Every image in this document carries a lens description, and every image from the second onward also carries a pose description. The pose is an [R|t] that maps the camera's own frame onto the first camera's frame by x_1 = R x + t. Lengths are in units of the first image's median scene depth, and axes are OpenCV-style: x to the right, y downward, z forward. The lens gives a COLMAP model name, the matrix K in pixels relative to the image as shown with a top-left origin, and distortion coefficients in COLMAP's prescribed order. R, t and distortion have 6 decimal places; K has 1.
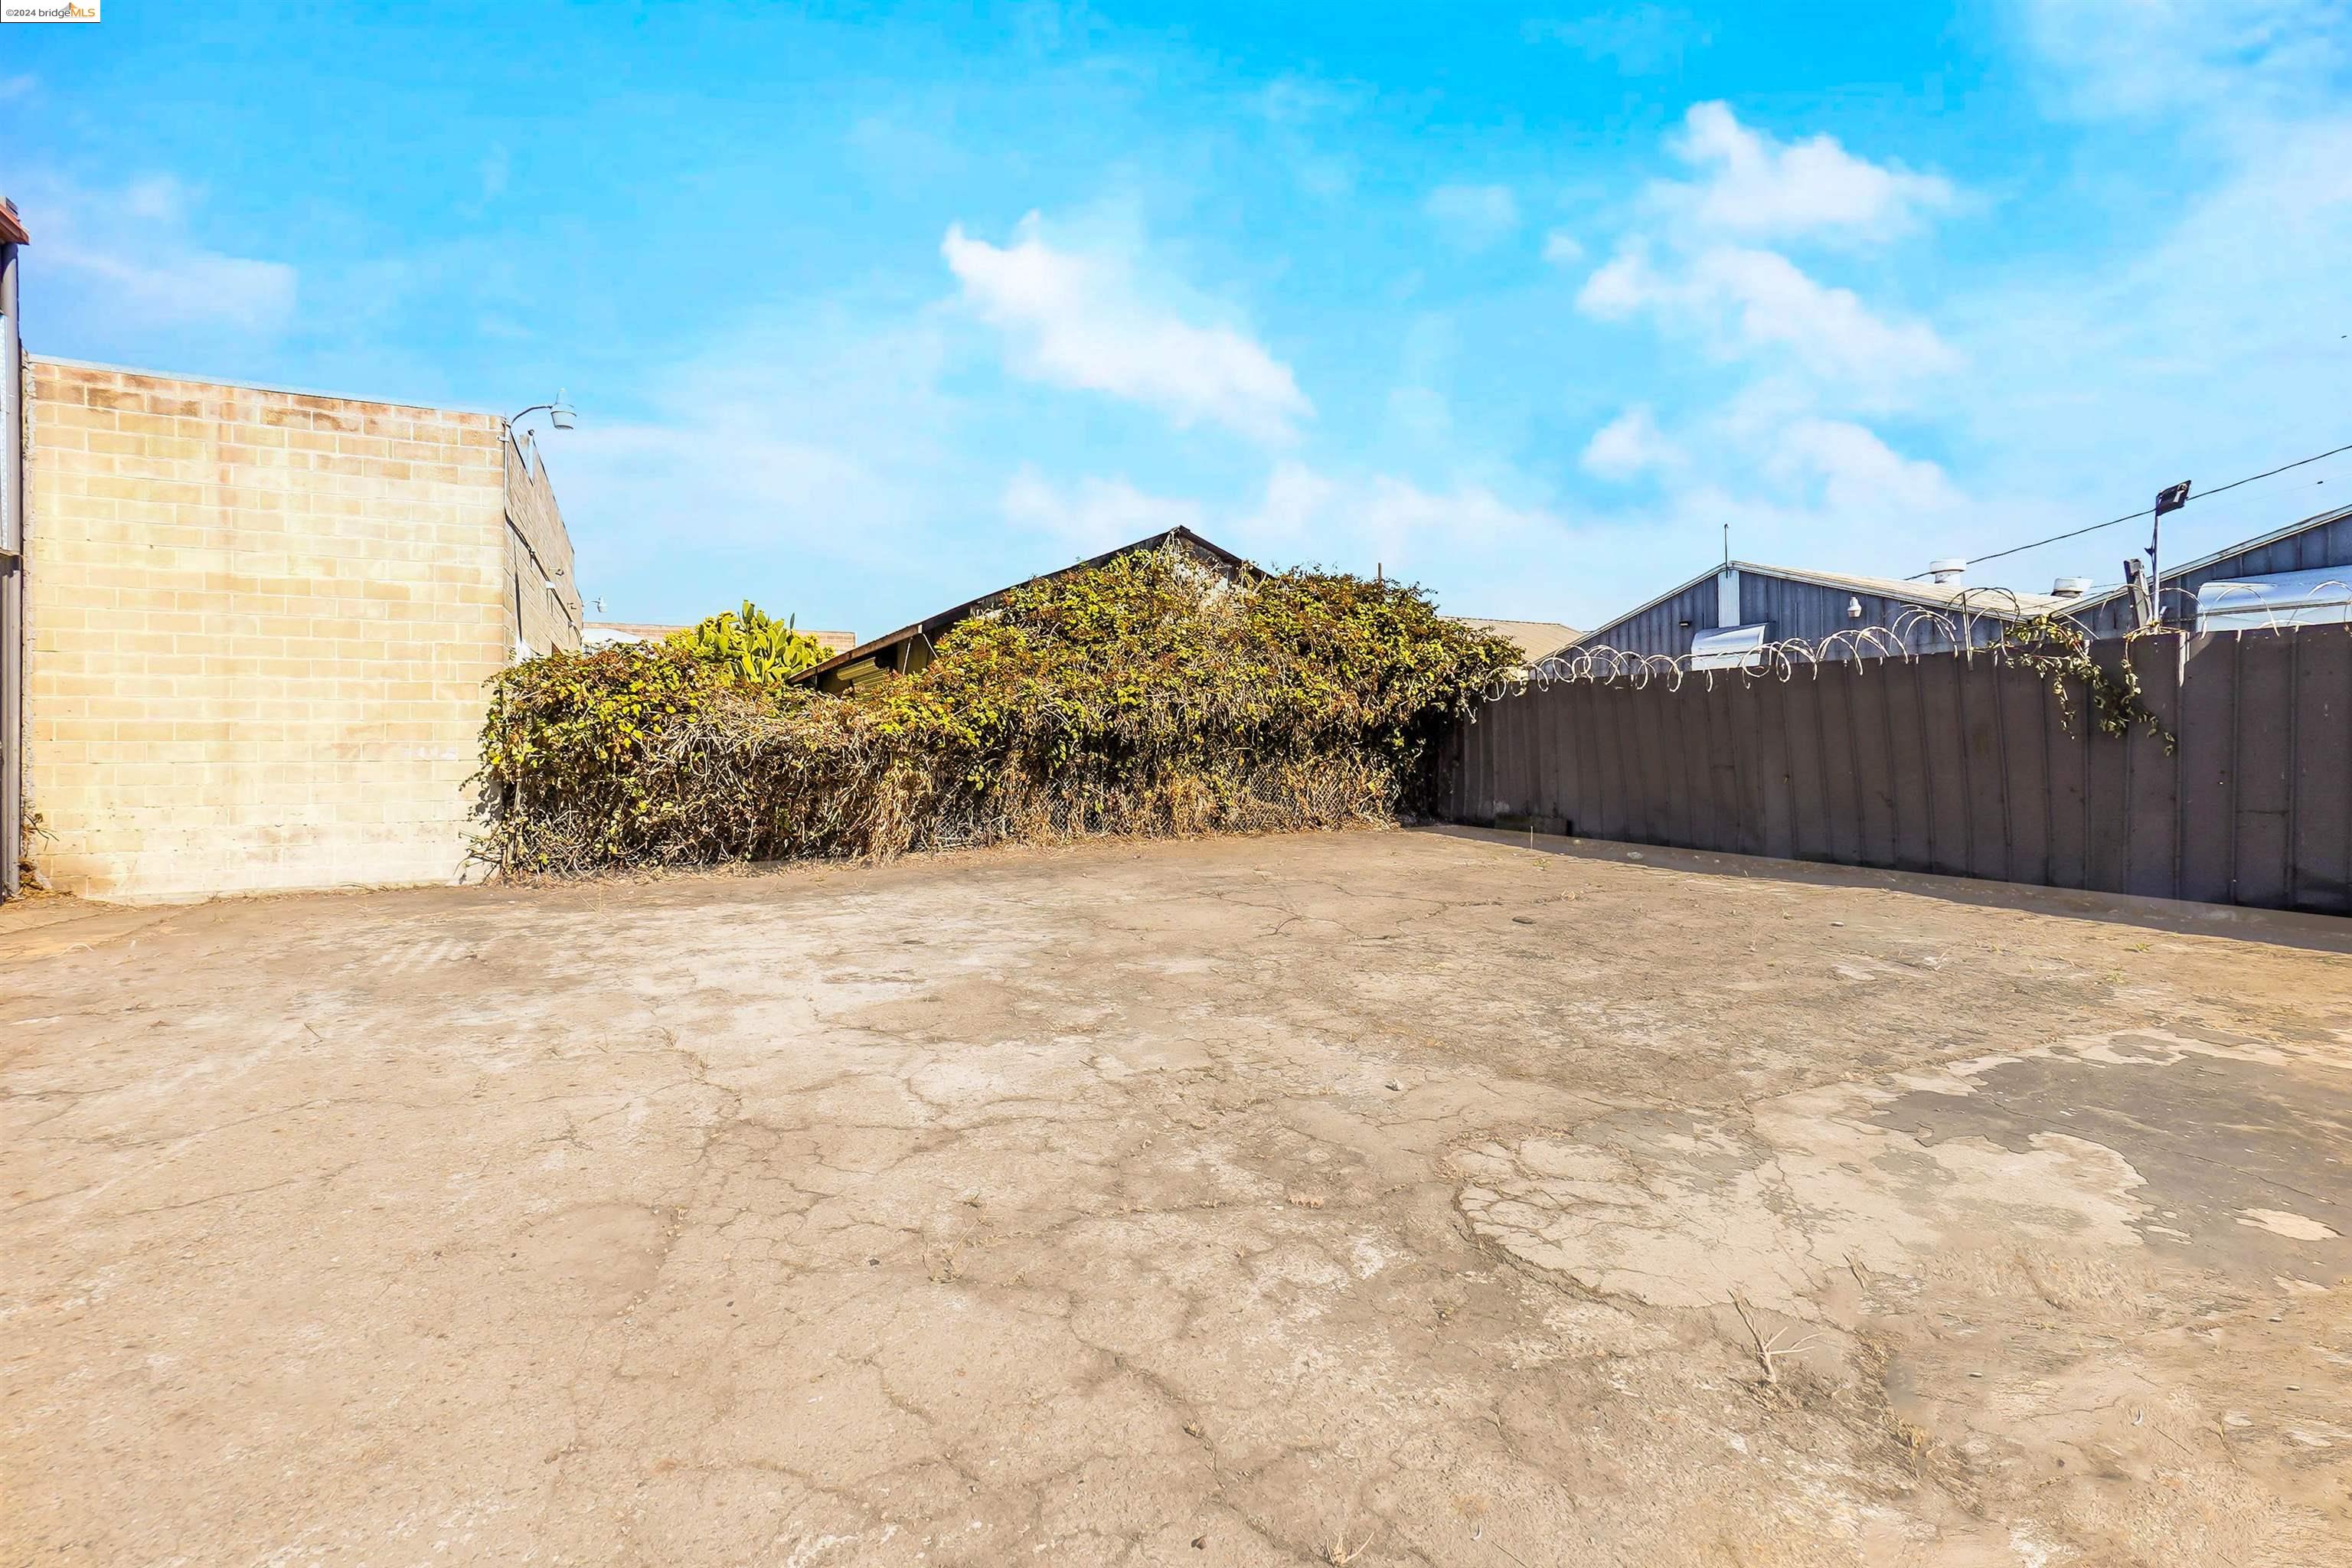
lens RADIAL K [[1050.8, 0, 1135.5], [0, 1050.8, 738.9], [0, 0, 1]] dist [-0.036259, 0.013889]
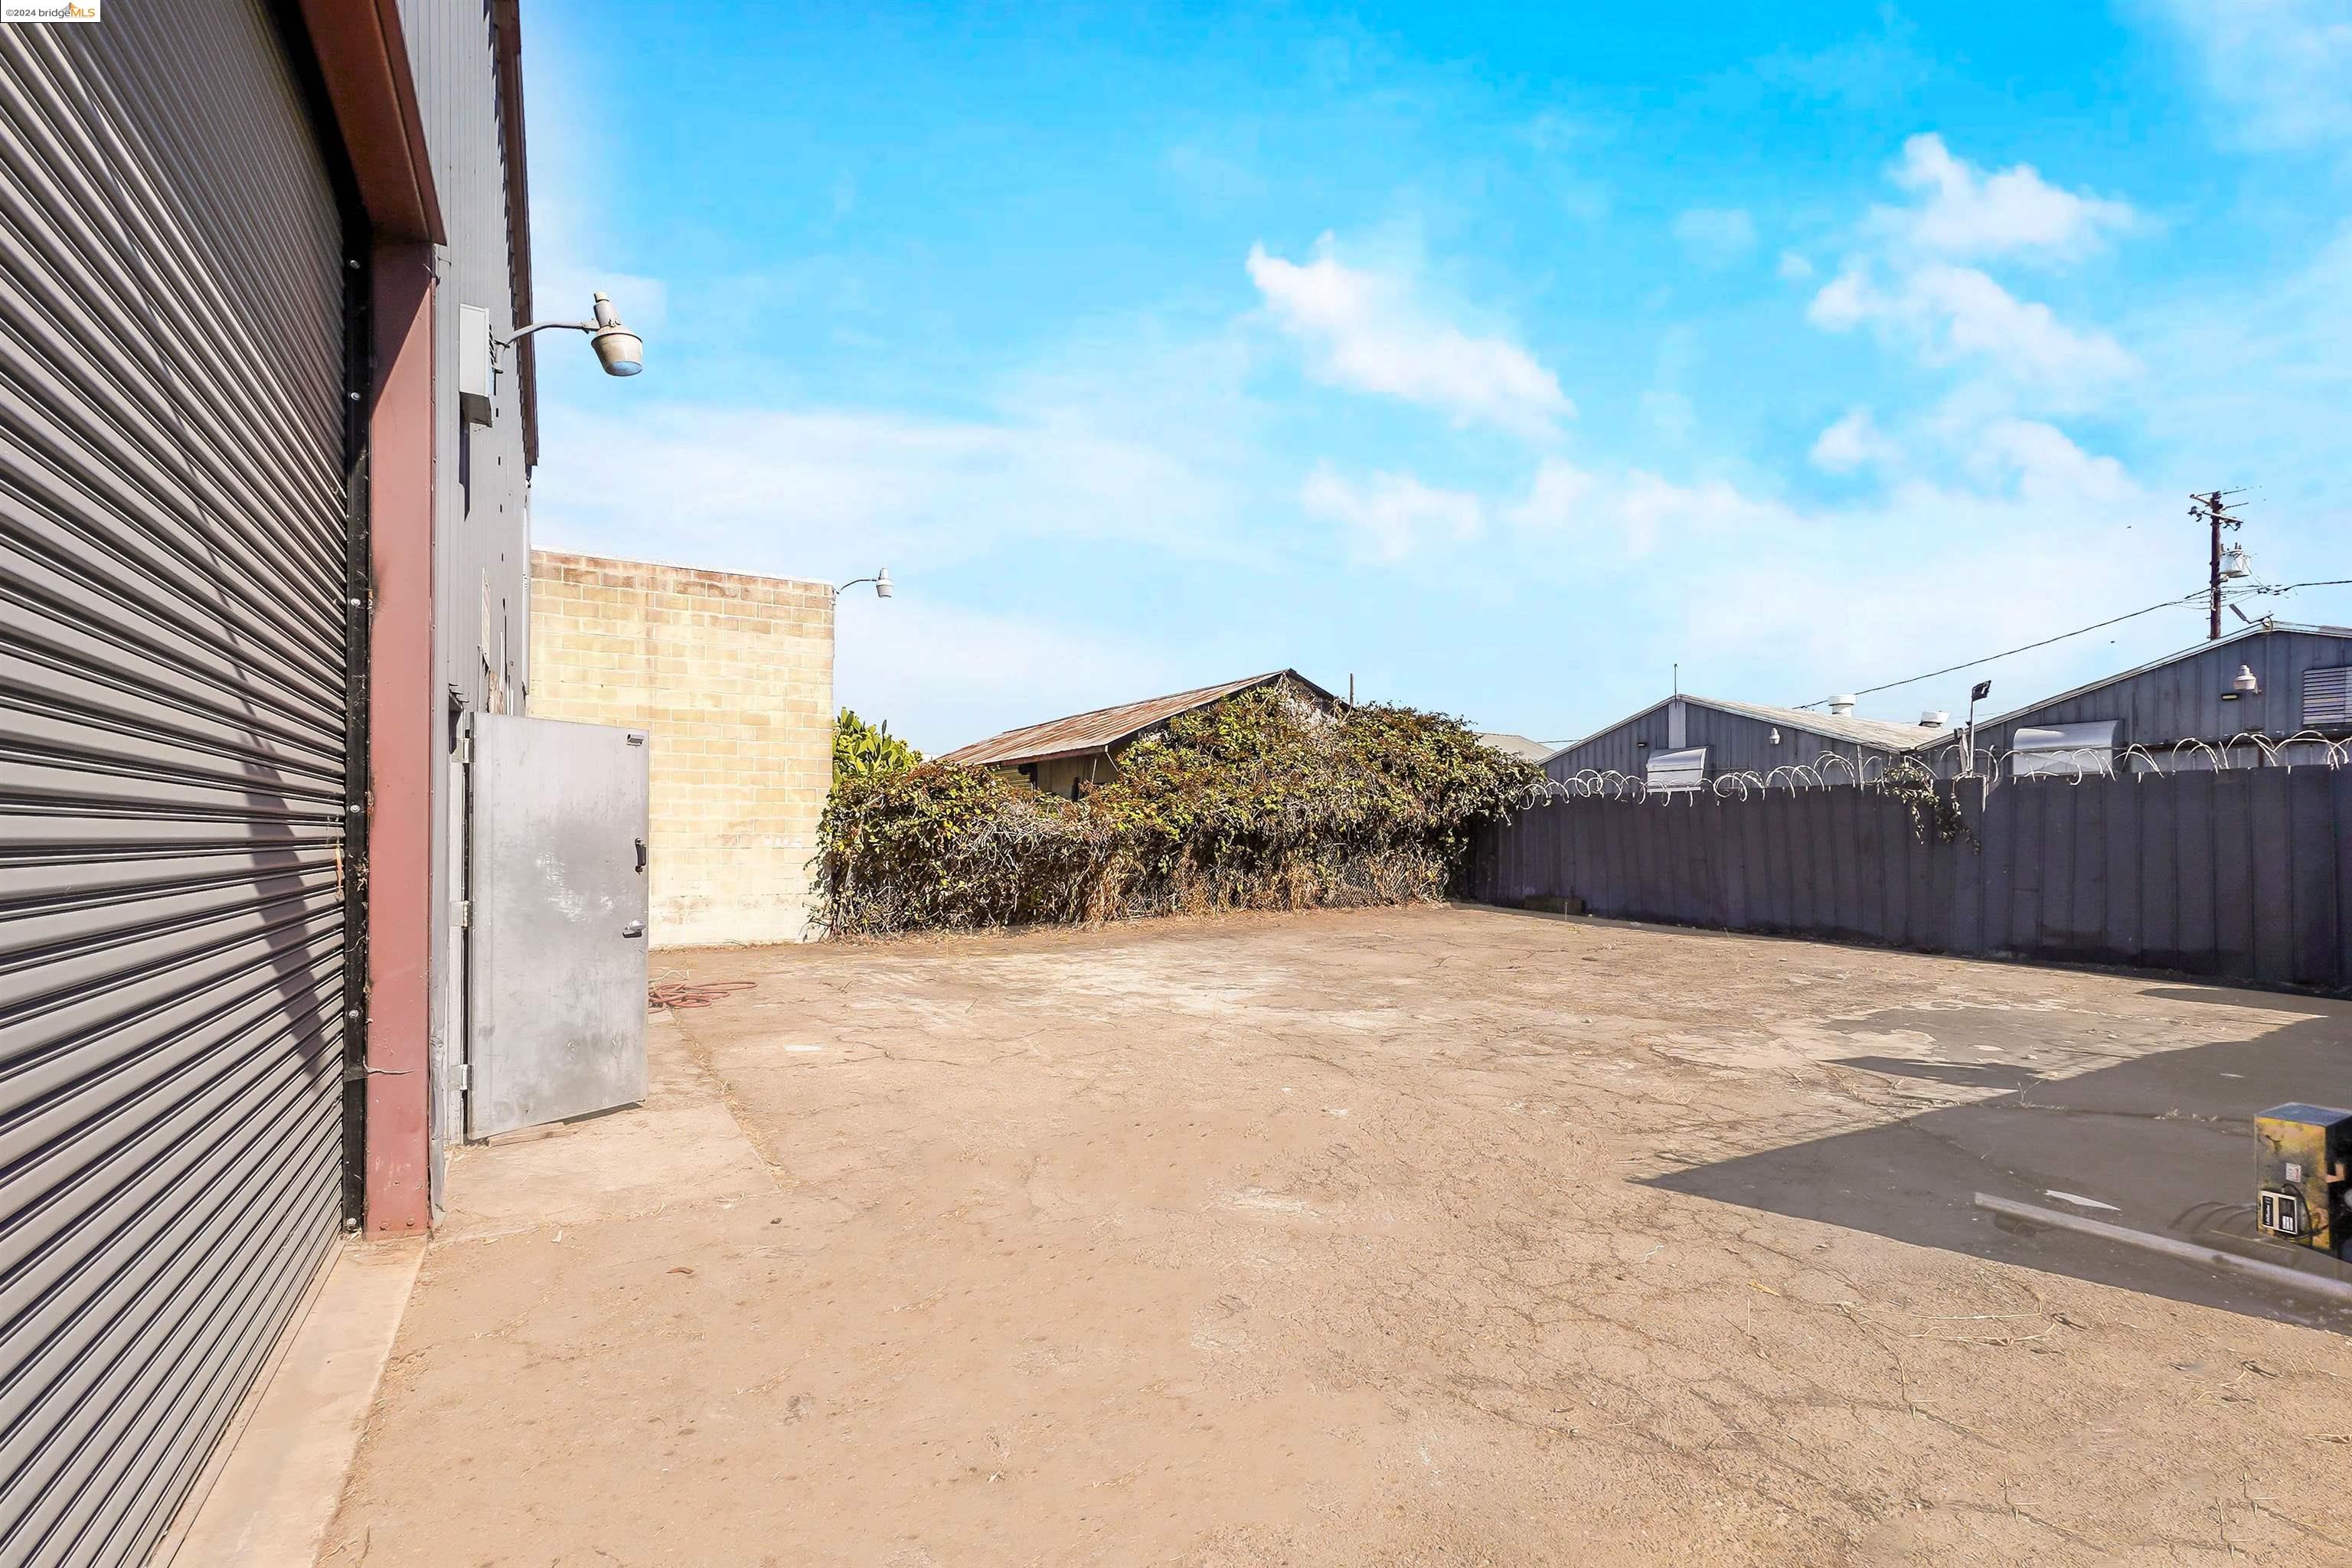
lens RADIAL K [[1050.8, 0, 1186.9], [0, 1050.8, 831.2], [0, 0, 1]] dist [-0.036259, 0.013889]
pose [[0.994240, 0.010002, 0.106711, -0.296313], [-0.009907, 0.999950, -0.001420, -0.003247], [-0.106720, 0.000355, 0.994289, -0.356607]]
